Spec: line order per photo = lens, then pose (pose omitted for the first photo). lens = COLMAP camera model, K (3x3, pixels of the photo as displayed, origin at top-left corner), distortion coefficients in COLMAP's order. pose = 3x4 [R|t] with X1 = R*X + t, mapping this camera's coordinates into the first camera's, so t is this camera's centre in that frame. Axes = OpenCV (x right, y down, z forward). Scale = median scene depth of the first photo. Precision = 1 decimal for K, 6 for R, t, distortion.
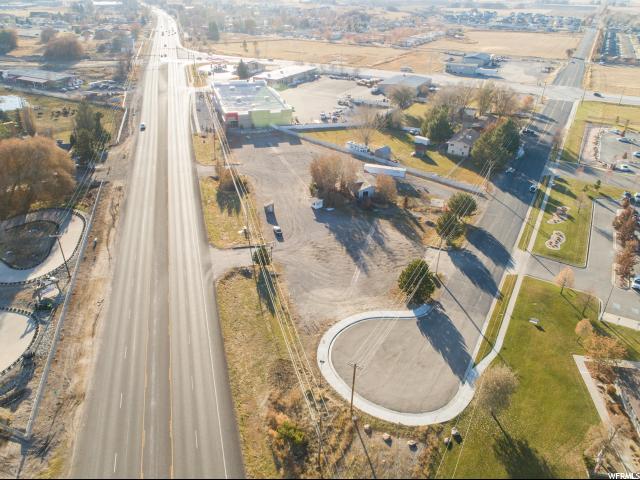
lens RADIAL K [[479.6, 0, 314.0], [0, 479.6, 241.2], [0, 0, 1]] dist [-0.014290, -0.001594]
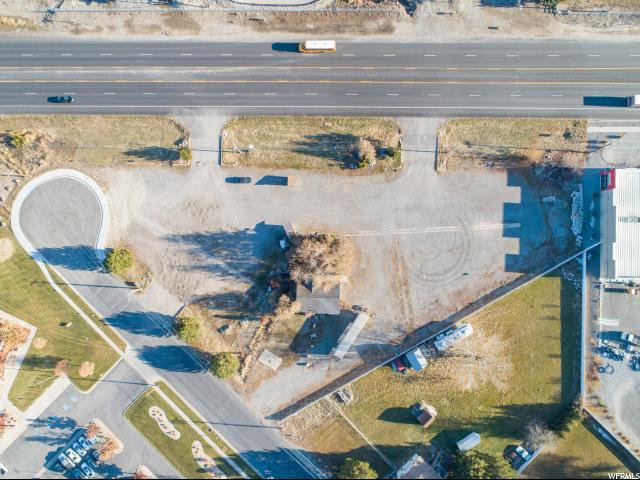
lens RADIAL K [[479.6, 0, 314.0], [0, 479.6, 241.2], [0, 0, 1]] dist [-0.014290, -0.001594]
pose [[-0.268888, 0.963113, -0.010614, 0.024435], [-0.452739, -0.116657, 0.883979, -1.053387], [0.850134, 0.242496, 0.467406, 0.665129]]
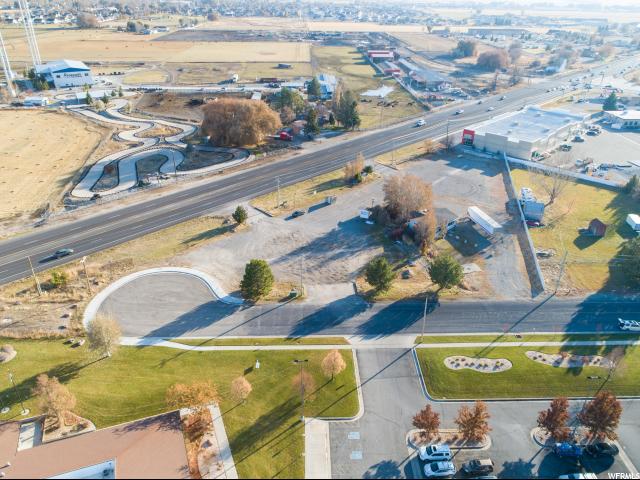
lens RADIAL K [[479.6, 0, 314.0], [0, 479.6, 241.2], [0, 0, 1]] dist [-0.014290, -0.001594]
pose [[0.504962, 0.391028, -0.769487, 0.829141], [-0.416278, 0.891293, 0.179750, -0.181319], [0.756126, 0.229554, 0.612845, 0.355329]]
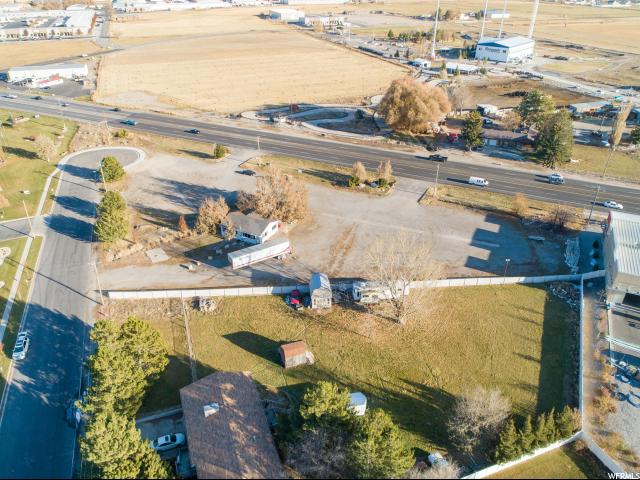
lens RADIAL K [[479.6, 0, 314.0], [0, 479.6, 241.2], [0, 0, 1]] dist [-0.014290, -0.001594]
pose [[-0.659201, 0.359283, -0.660583, 0.673255], [-0.371357, 0.608333, 0.701445, -0.823236], [0.653872, 0.707705, -0.267591, 1.549781]]
